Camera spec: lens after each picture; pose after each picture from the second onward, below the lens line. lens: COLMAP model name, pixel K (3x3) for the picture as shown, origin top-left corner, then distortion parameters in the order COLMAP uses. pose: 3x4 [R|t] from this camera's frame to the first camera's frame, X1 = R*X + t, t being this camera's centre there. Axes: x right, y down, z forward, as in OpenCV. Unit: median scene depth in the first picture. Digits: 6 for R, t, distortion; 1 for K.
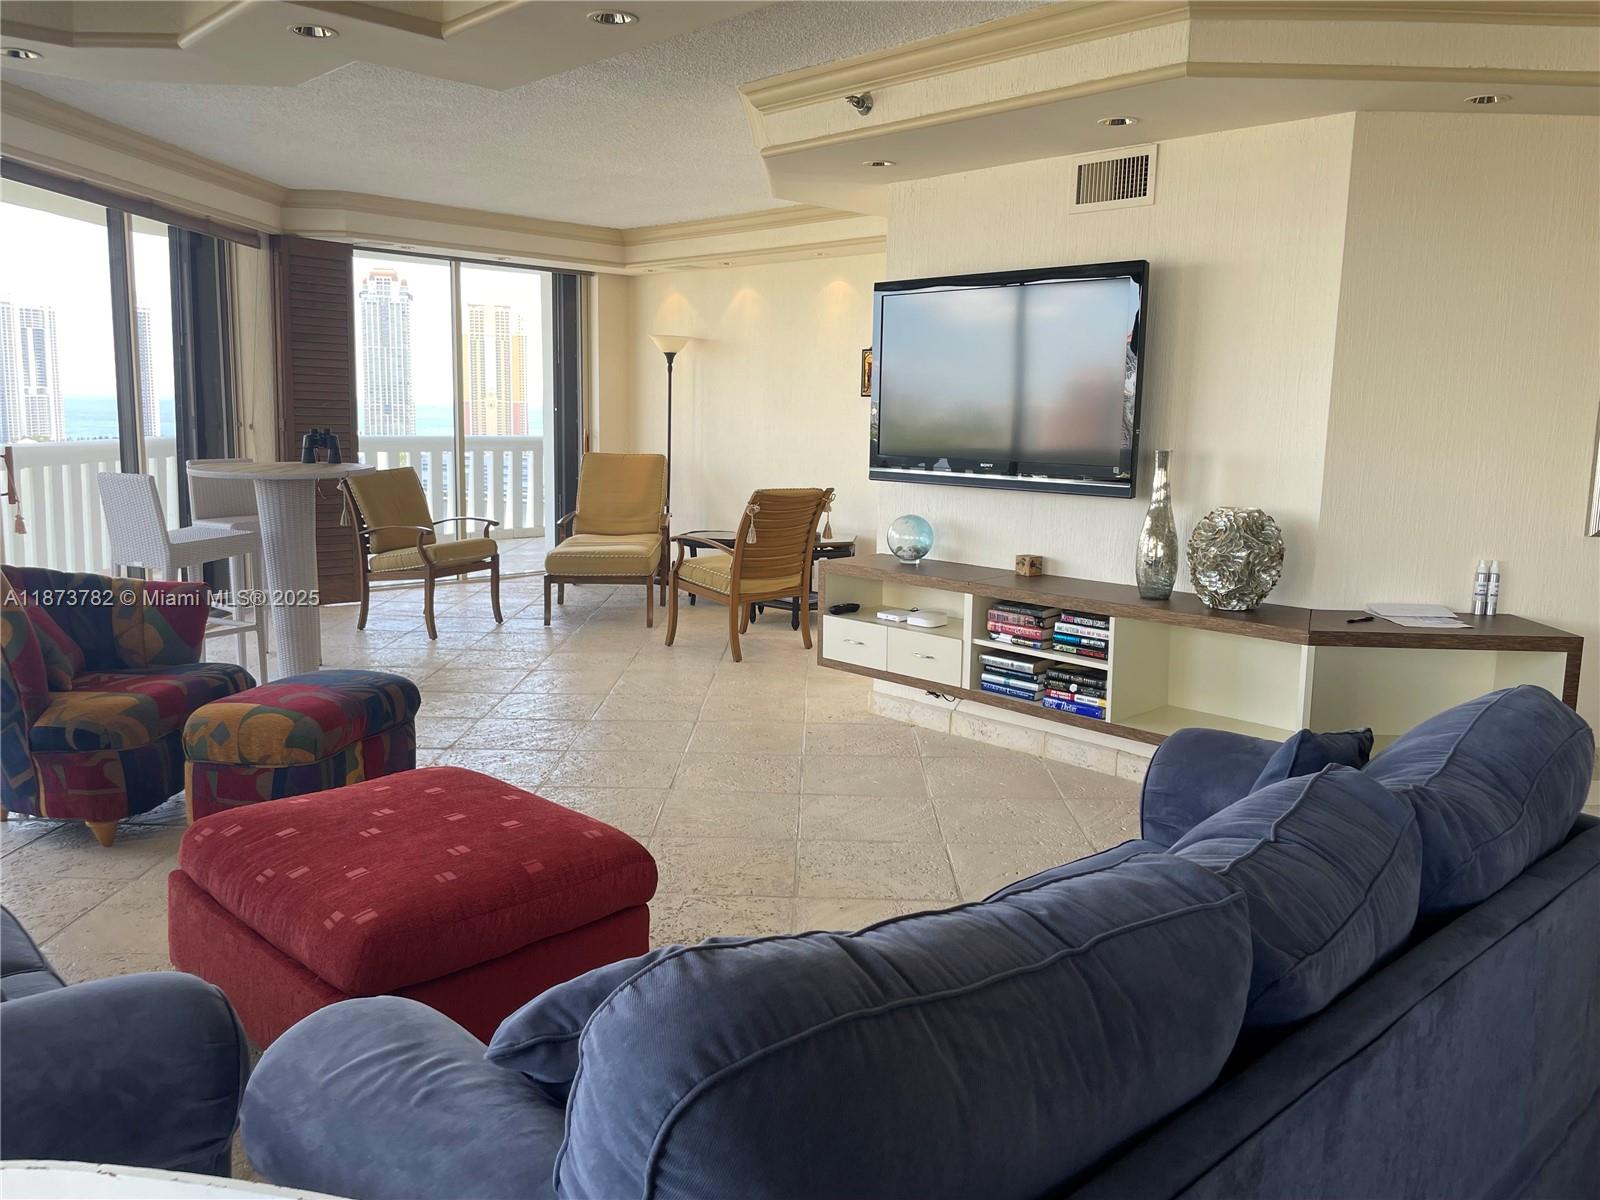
lens RADIAL K [[1239.8, 0, 798.4], [0, 1239.8, 596.8], [0, 0, 1]] dist [0.051289, -0.013140]
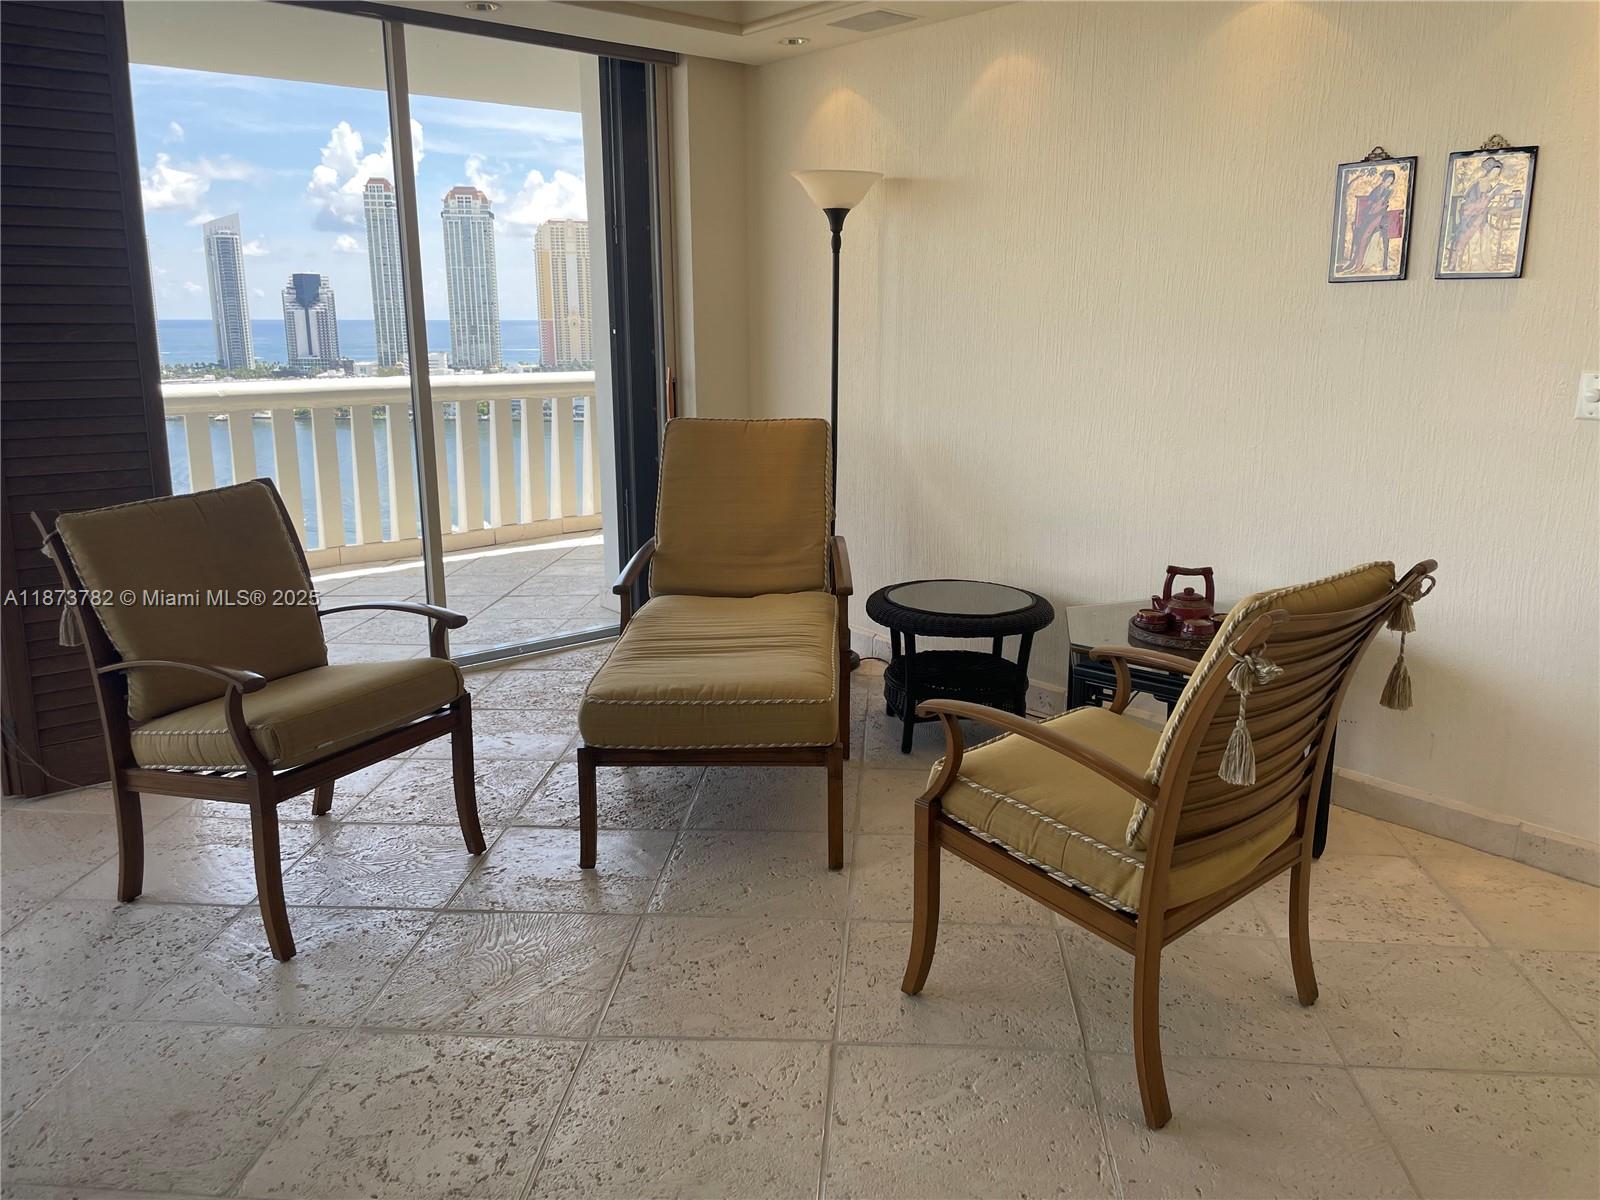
lens RADIAL K [[1239.8, 0, 799.9], [0, 1239.8, 602.1], [0, 0, 1]] dist [0.051289, -0.013140]
pose [[0.997646, -0.009595, -0.067904, -0.086430], [0.014482, 0.997310, 0.071851, -0.077725], [0.067032, -0.072665, 0.995101, 0.501558]]
